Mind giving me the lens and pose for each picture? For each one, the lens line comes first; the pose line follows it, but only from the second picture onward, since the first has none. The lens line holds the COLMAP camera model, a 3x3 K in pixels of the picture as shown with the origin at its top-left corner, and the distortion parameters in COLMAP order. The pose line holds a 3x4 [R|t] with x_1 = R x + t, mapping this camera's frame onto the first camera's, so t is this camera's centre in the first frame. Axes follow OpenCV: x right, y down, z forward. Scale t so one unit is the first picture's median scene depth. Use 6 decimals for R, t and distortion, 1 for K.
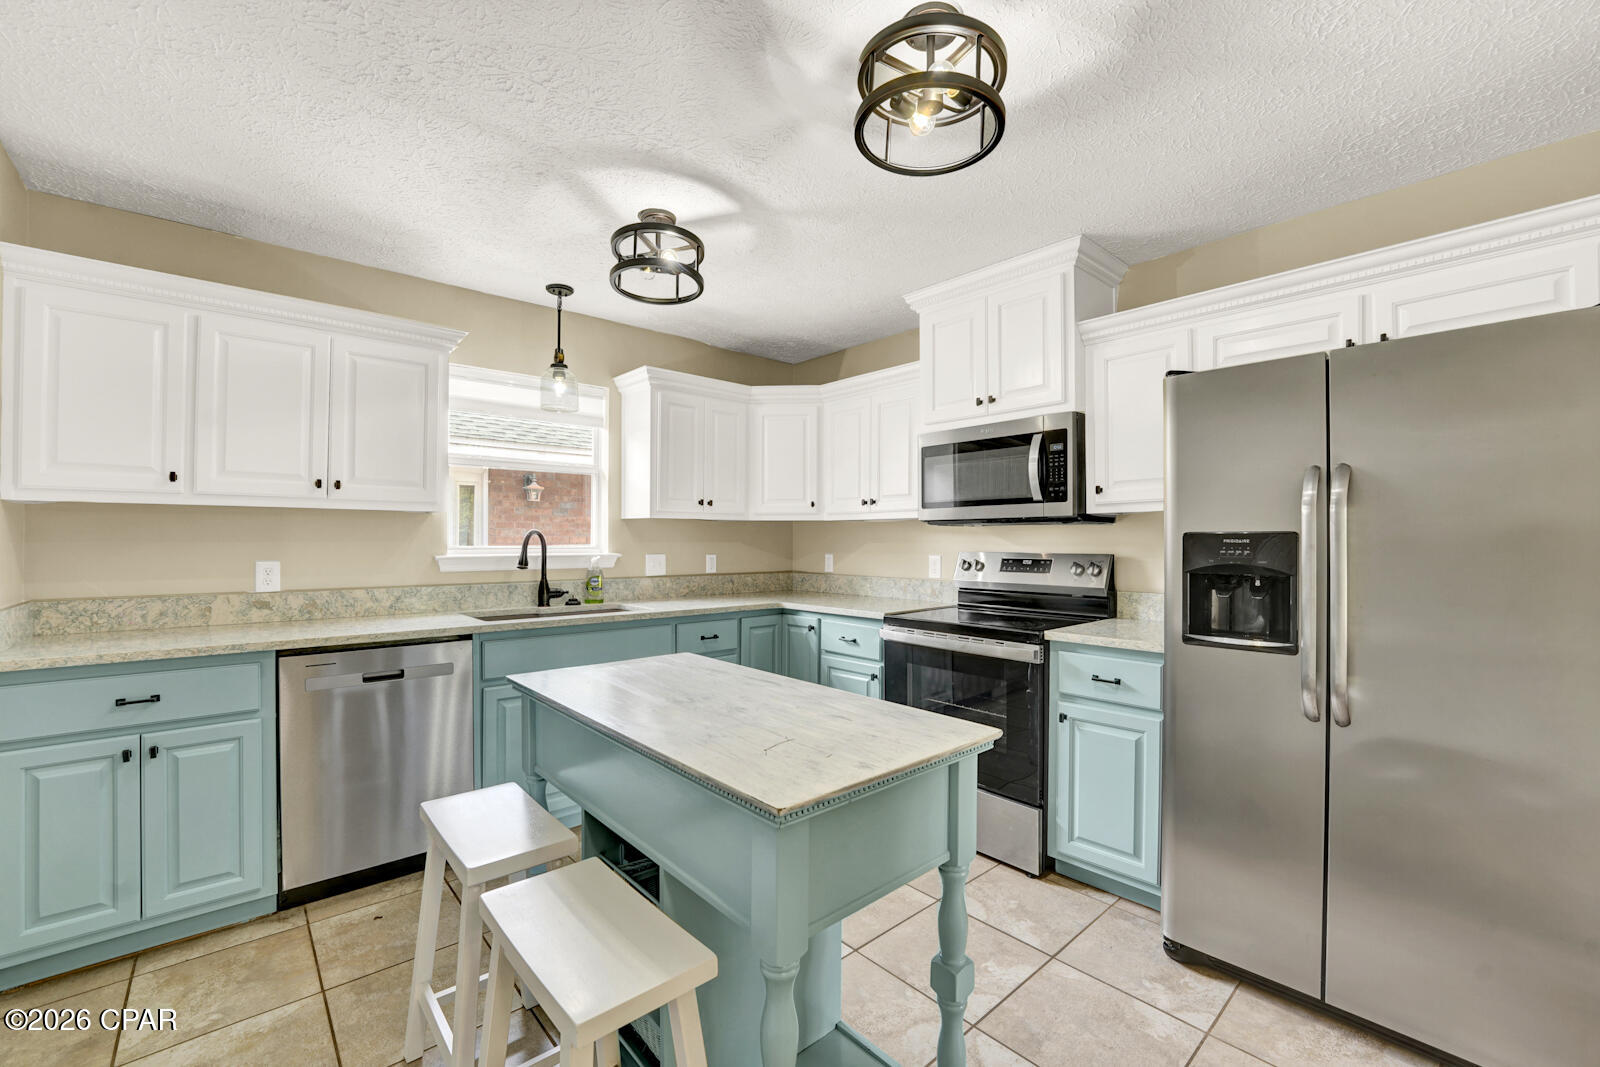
lens RADIAL K [[661.8, 0, 787.2], [0, 661.8, 535.3], [0, 0, 1]] dist [-0.025620, 0.001914]
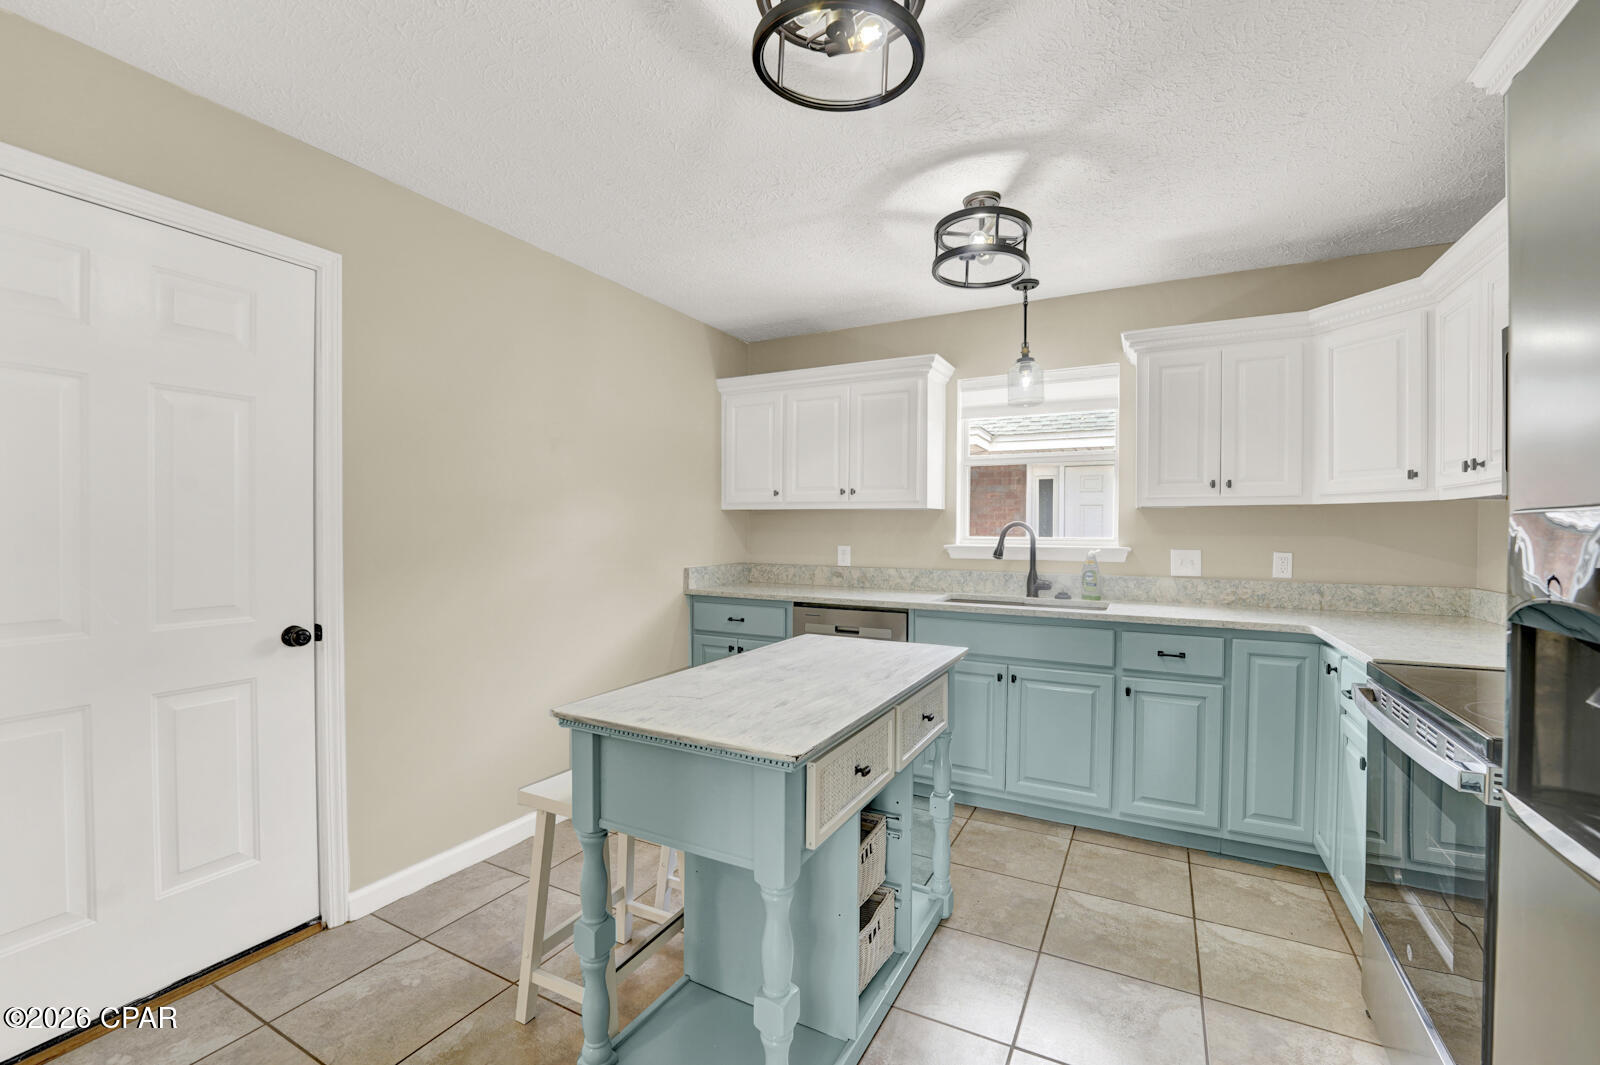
lens RADIAL K [[662.5, 0, 791.7], [0, 662.5, 539.1], [0, 0, 1]] dist [-0.030408, 0.004076]
pose [[0.346962, 0.011638, -0.937807, 0.486618], [0.000721, 0.999919, 0.012675, 0.005463], [0.937879, -0.005074, 0.346925, 0.314509]]
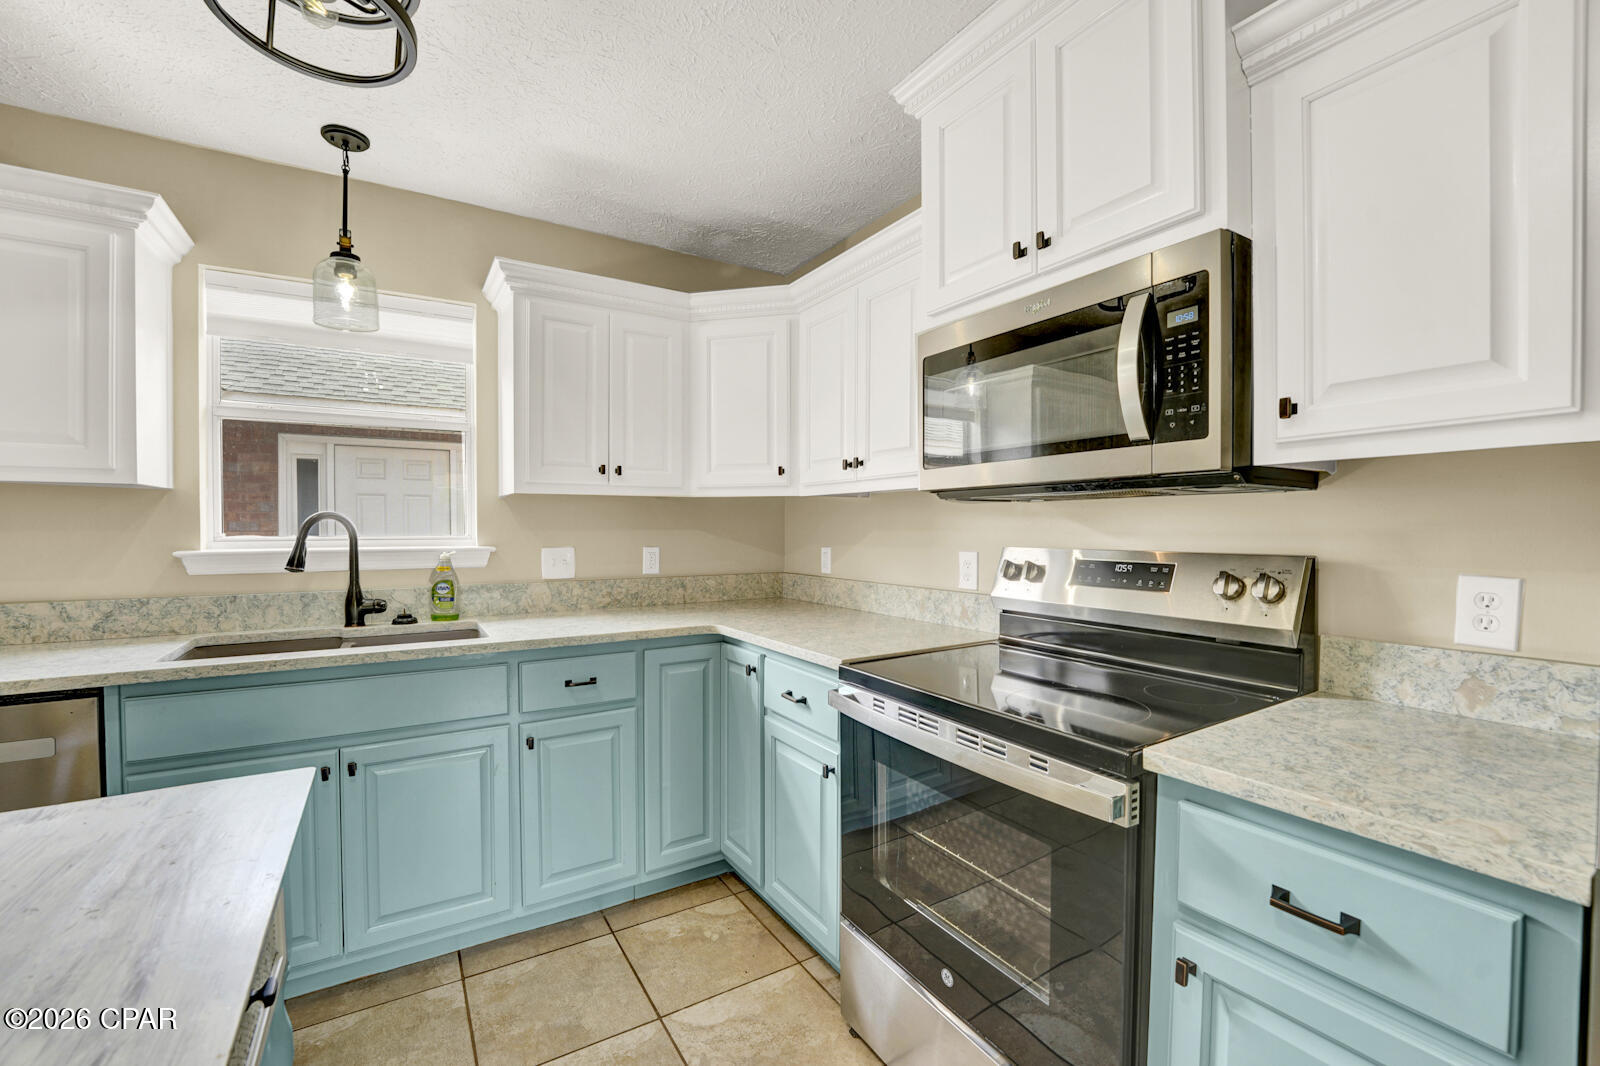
lens RADIAL K [[661.8, 0, 791.5], [0, 661.8, 538.4], [0, 0, 1]] dist [-0.025620, 0.001914]
pose [[0.986599, 0.000880, -0.163163, 0.189105], [0.003096, 0.999704, 0.024114, 0.003977], [0.163136, -0.024296, 0.986304, 0.442839]]
